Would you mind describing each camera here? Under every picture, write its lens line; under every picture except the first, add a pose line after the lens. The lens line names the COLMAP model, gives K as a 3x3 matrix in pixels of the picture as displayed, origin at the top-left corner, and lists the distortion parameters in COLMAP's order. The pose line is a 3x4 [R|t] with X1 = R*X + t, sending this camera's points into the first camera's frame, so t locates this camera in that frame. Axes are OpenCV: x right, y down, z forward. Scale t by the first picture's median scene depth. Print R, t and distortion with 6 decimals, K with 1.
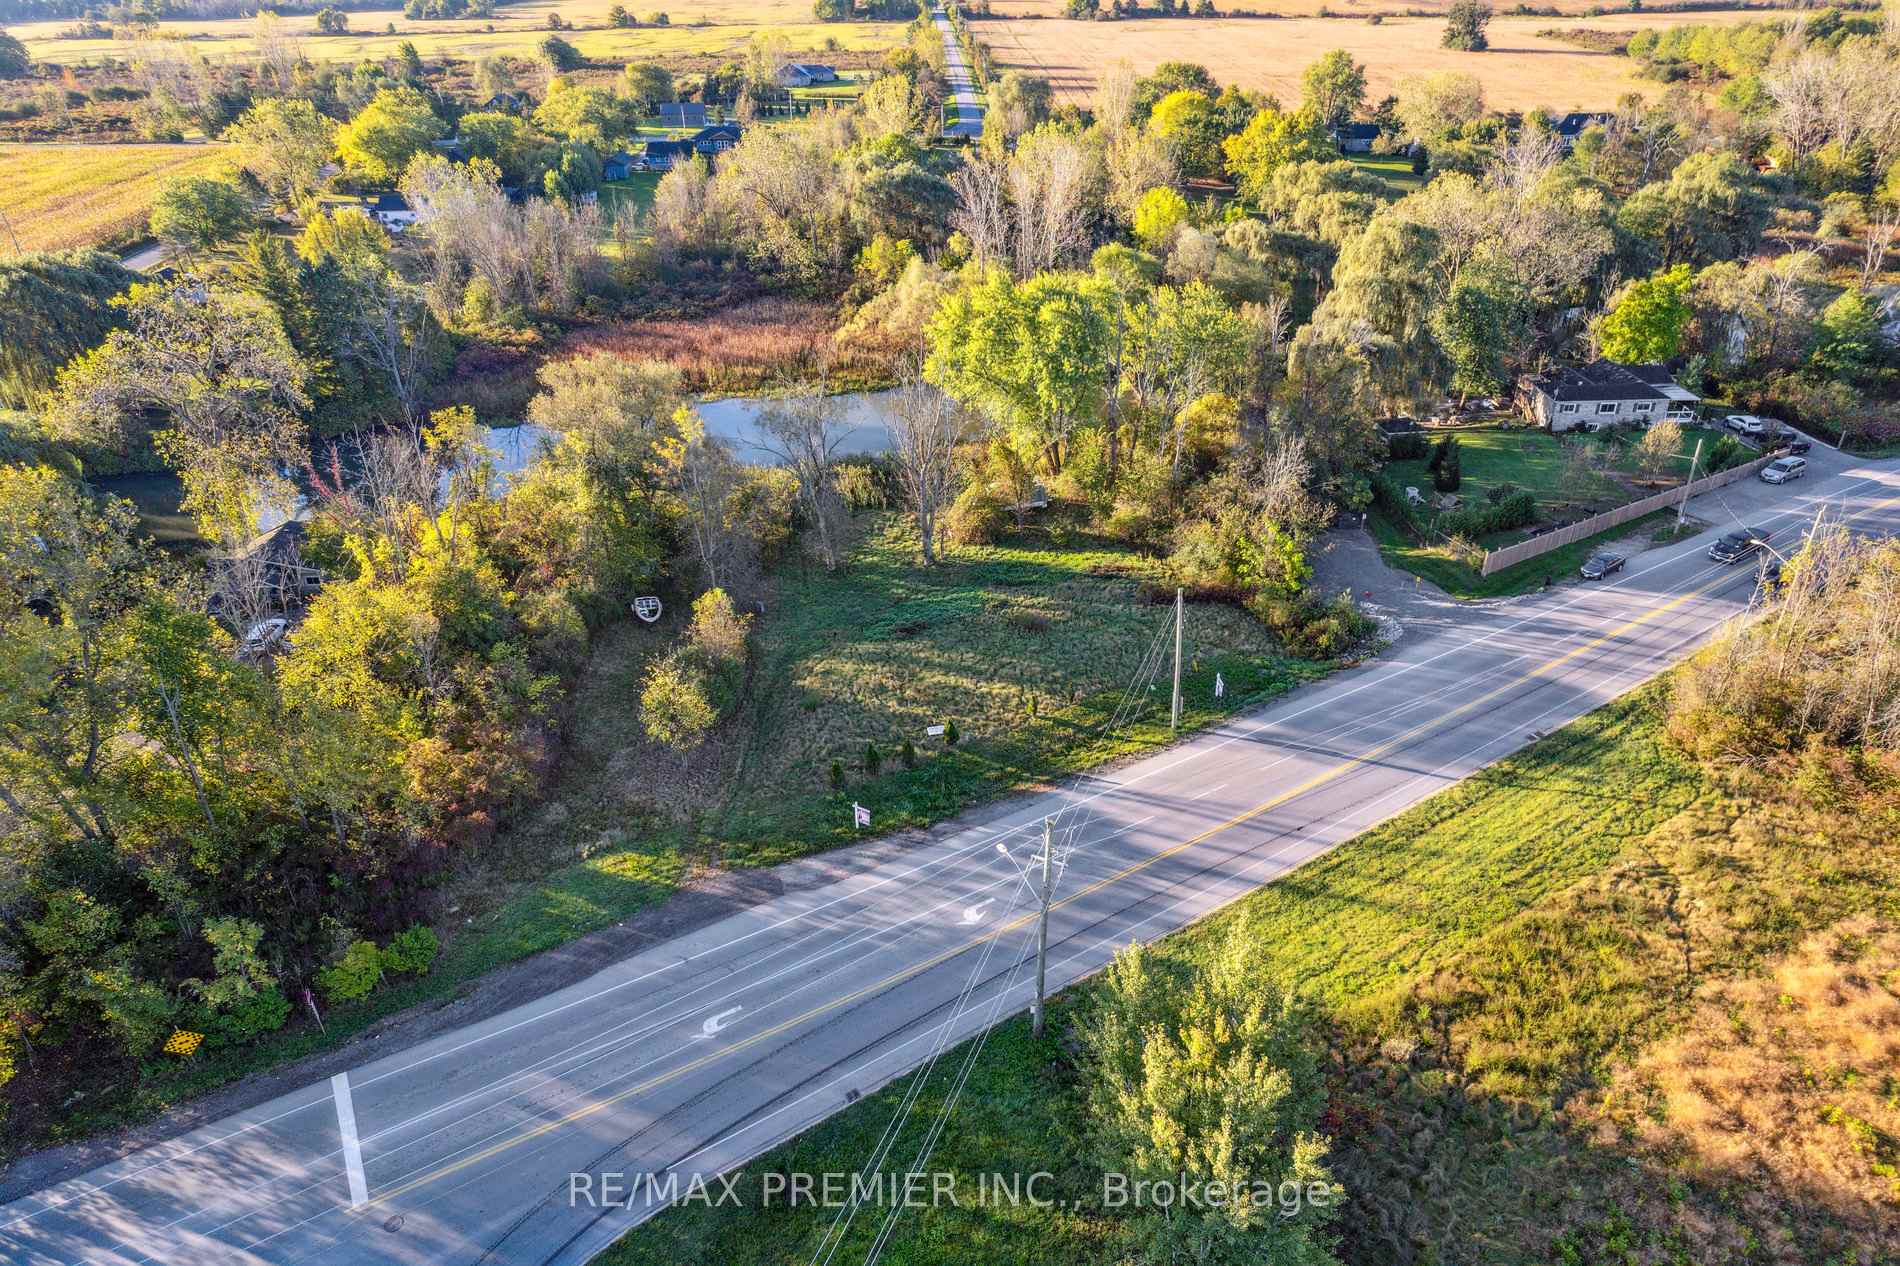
lens RADIAL K [[1214.5, 0, 957.5], [0, 1214.5, 642.7], [0, 0, 1]] dist [-0.063638, 0.054901]
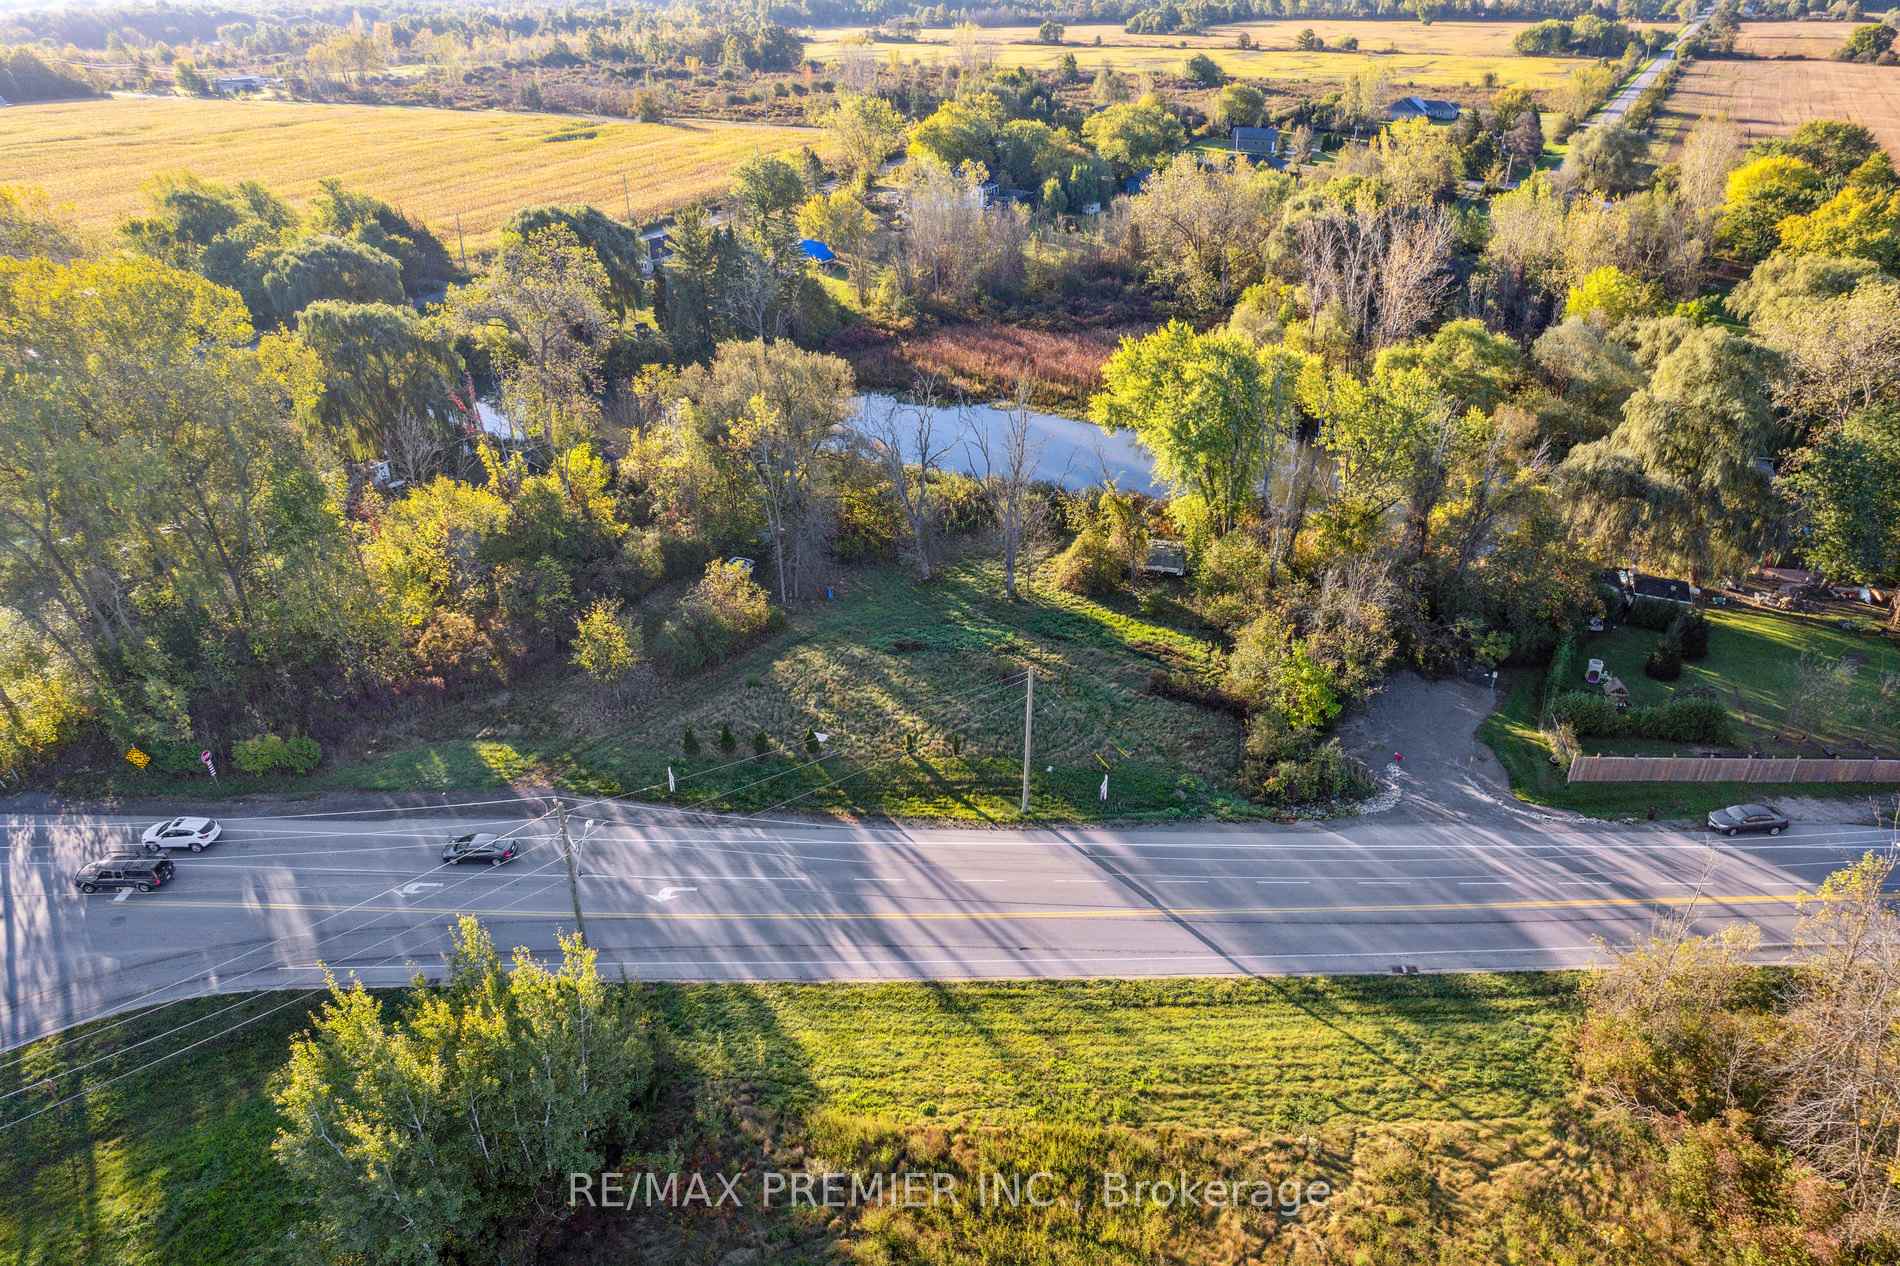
lens RADIAL K [[1214.5, 0, 944.3], [0, 1214.5, 642.8], [0, 0, 1]] dist [-0.063638, 0.054901]
pose [[0.843651, 0.267152, -0.465706, 0.368670], [-0.273480, 0.960279, 0.055440, -0.063147], [0.462018, 0.080589, 0.883201, 0.090473]]
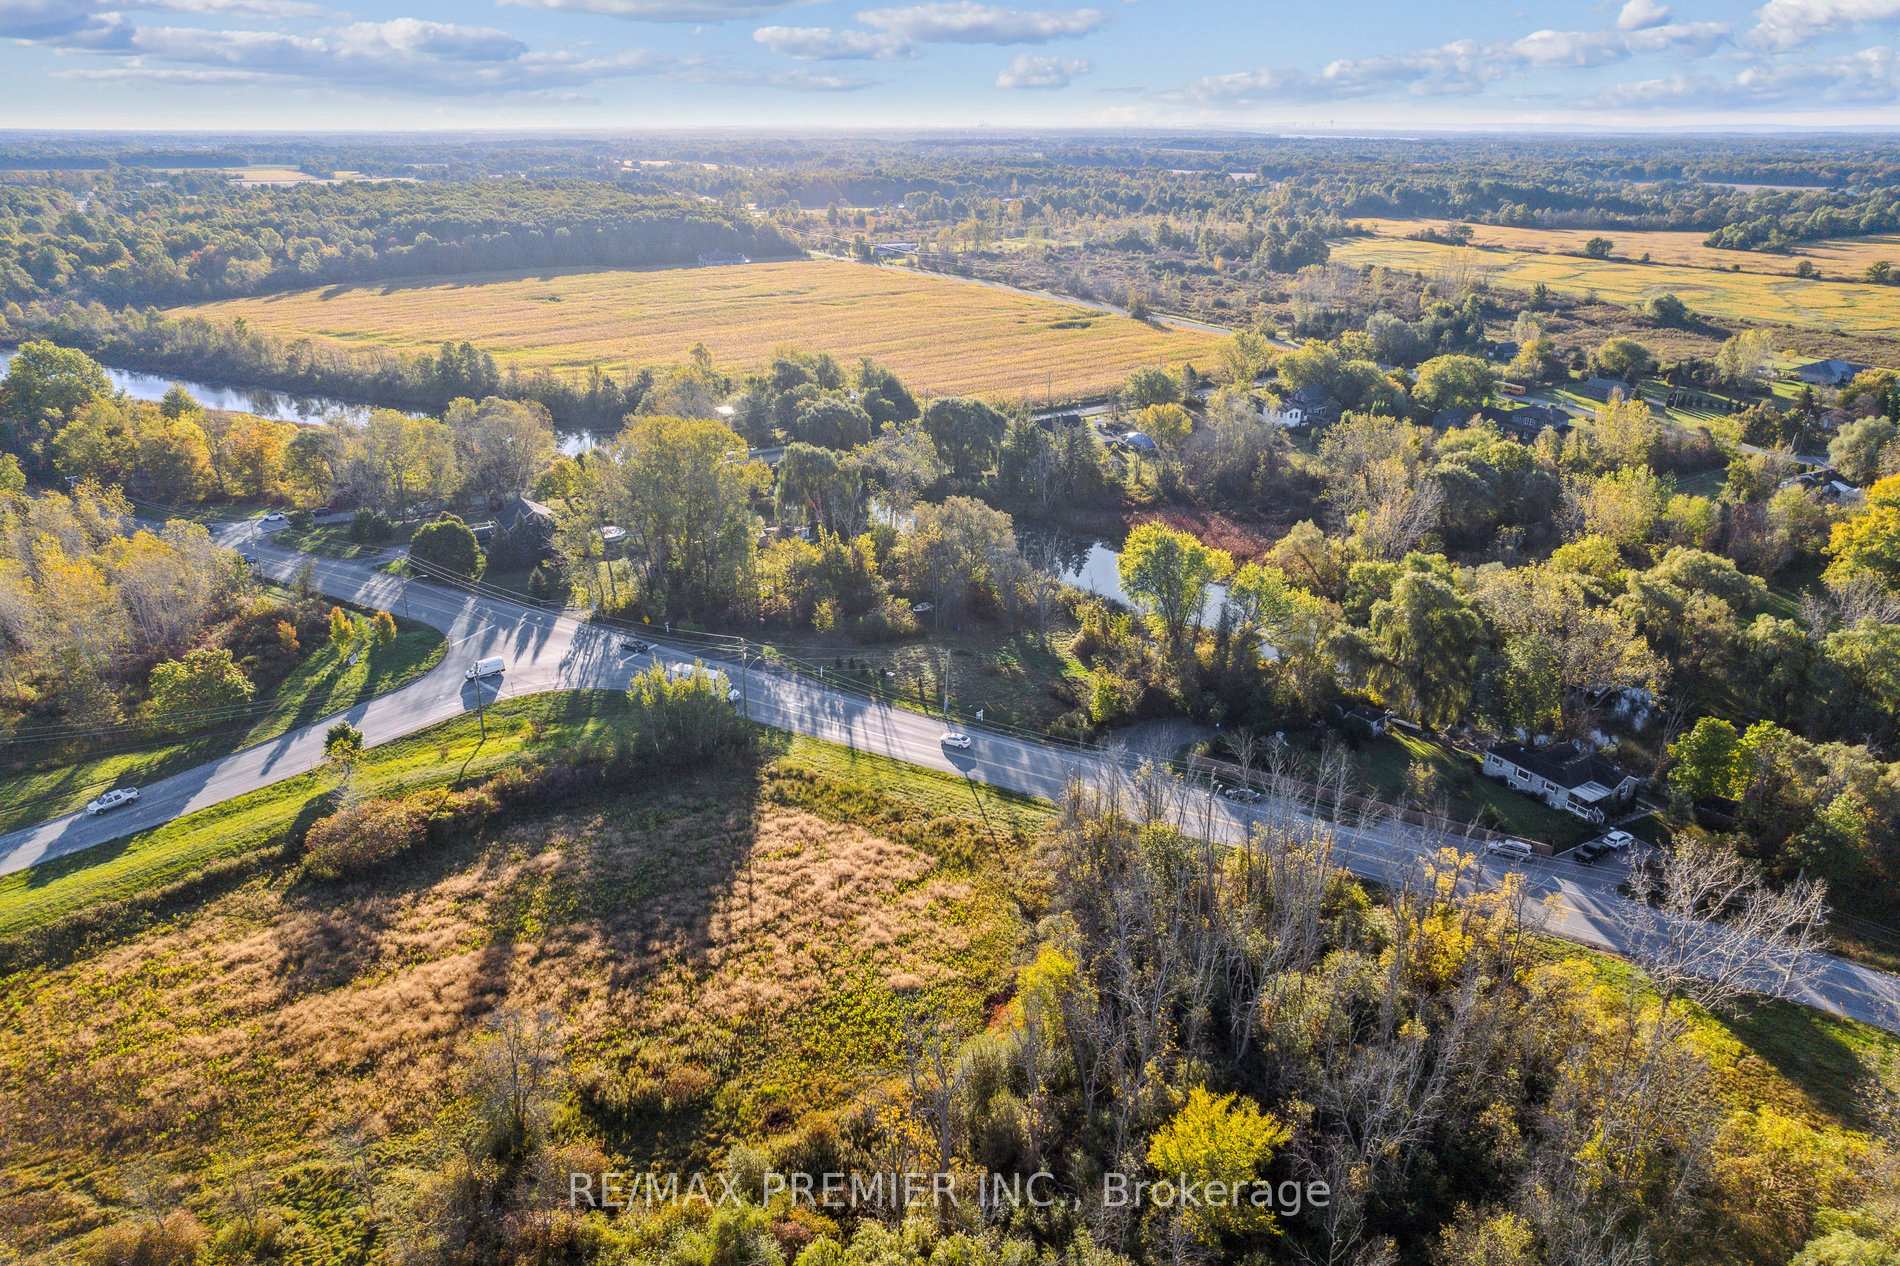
lens RADIAL K [[1214.5, 0, 946.0], [0, 1214.5, 648.4], [0, 0, 1]] dist [-0.063638, 0.054901]
pose [[0.491324, 0.363002, -0.791726, 1.284860], [-0.454337, 0.882353, 0.122605, -0.209992], [0.743087, 0.299472, 0.598447, -0.225886]]
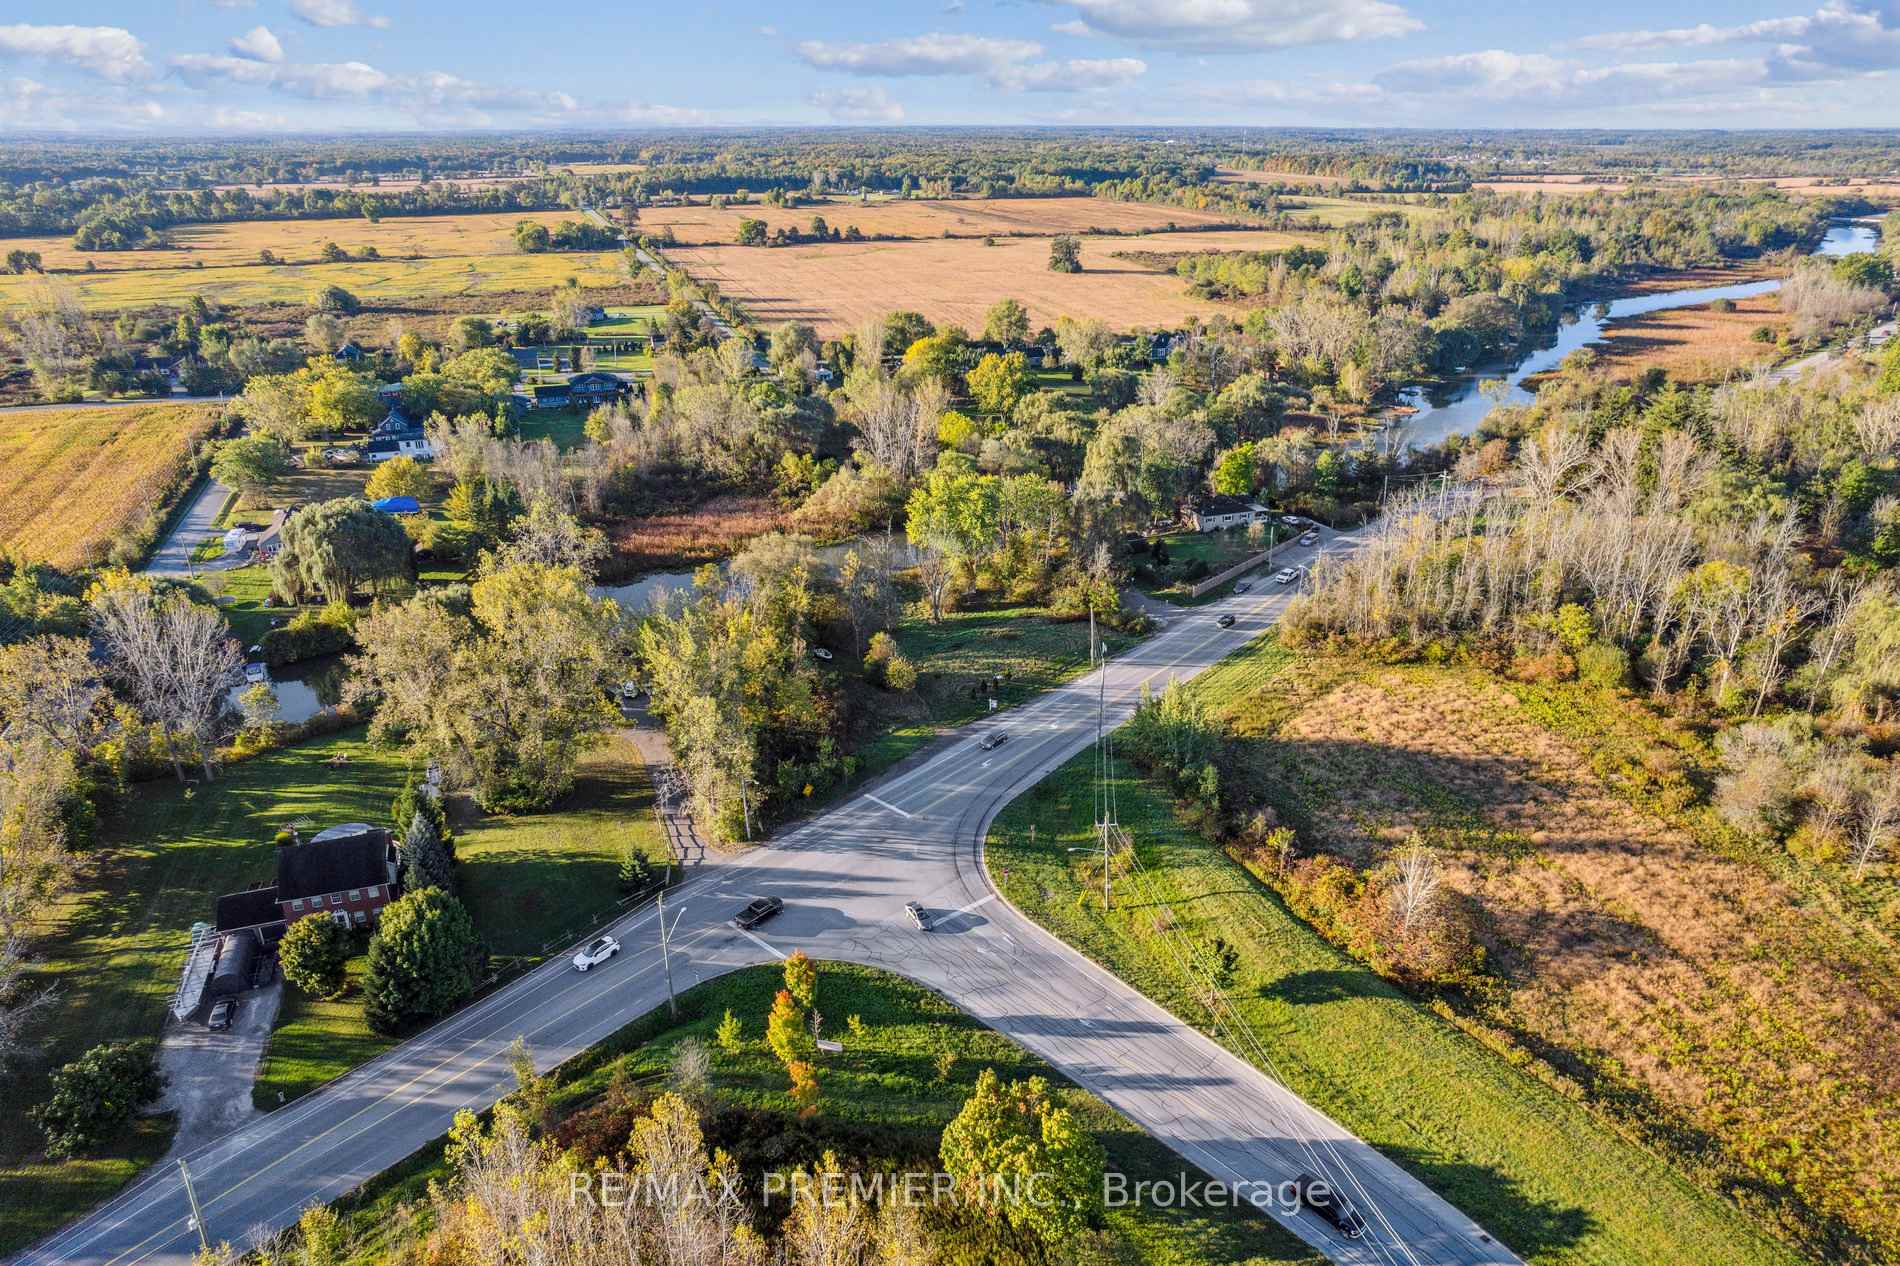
lens RADIAL K [[1214.5, 0, 951.4], [0, 1214.5, 627.1], [0, 0, 1]] dist [-0.063638, 0.054901]
pose [[0.953938, -0.106314, 0.280535, -0.508529], [0.145135, 0.981936, -0.121396, 0.169236], [-0.262562, 0.156520, 0.952136, -0.813633]]
